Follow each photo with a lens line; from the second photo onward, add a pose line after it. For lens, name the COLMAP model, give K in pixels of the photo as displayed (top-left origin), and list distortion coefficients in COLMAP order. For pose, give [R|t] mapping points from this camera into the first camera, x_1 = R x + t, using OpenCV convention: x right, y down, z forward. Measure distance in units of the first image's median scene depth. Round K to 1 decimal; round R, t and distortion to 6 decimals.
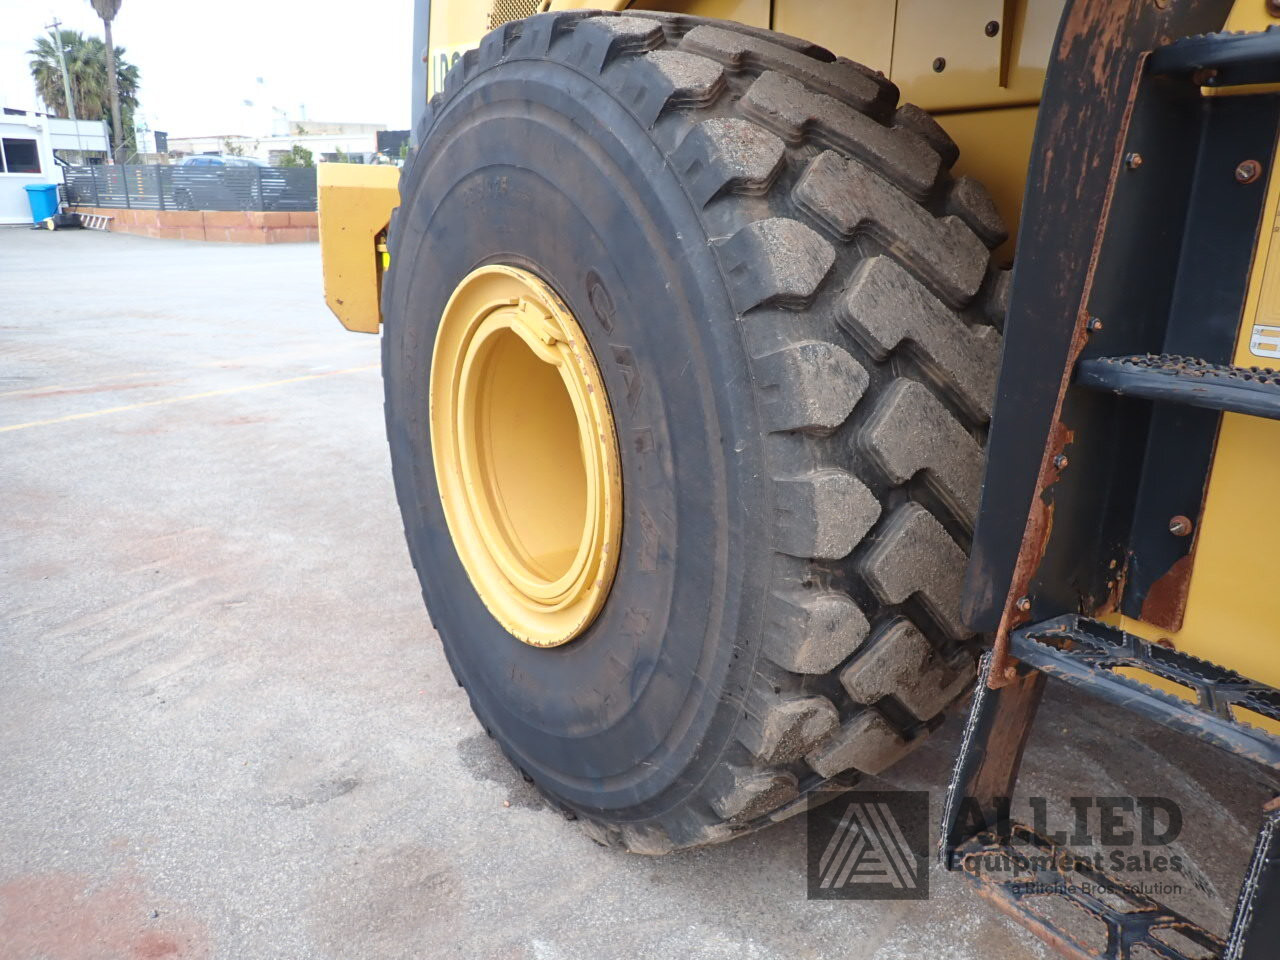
lens RADIAL K [[949.4, 0, 635.6], [0, 949.4, 489.3], [0, 0, 1]] dist [0.010777, -0.015553]
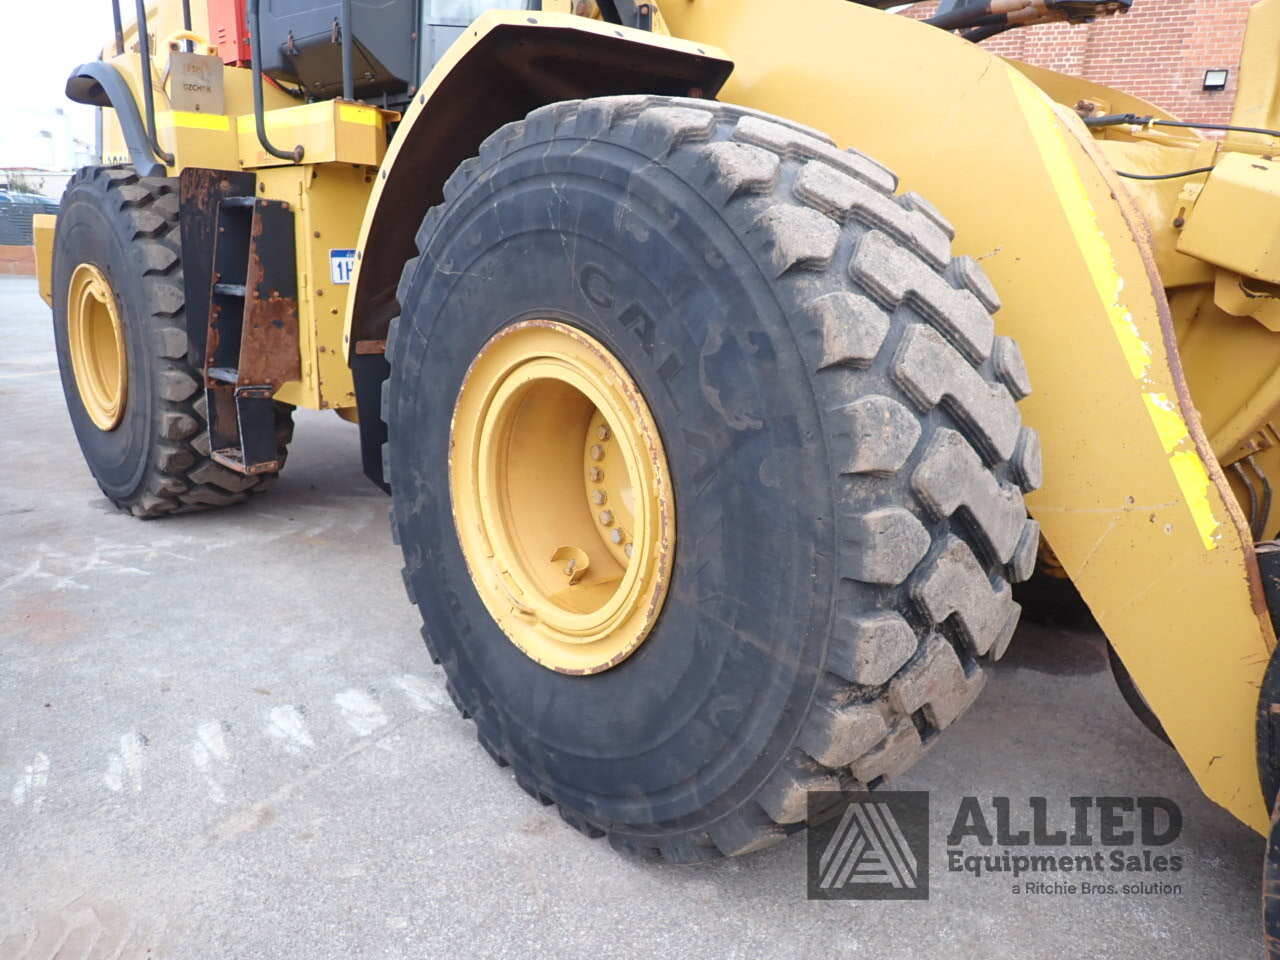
lens RADIAL K [[949.4, 0, 637.1], [0, 949.4, 489.7], [0, 0, 1]] dist [0.010777, -0.015553]
pose [[0.985572, -0.017810, 0.168314, 1.031427], [0.025595, 0.998695, -0.044194, 0.599944], [-0.167308, 0.047864, 0.984742, -1.981129]]
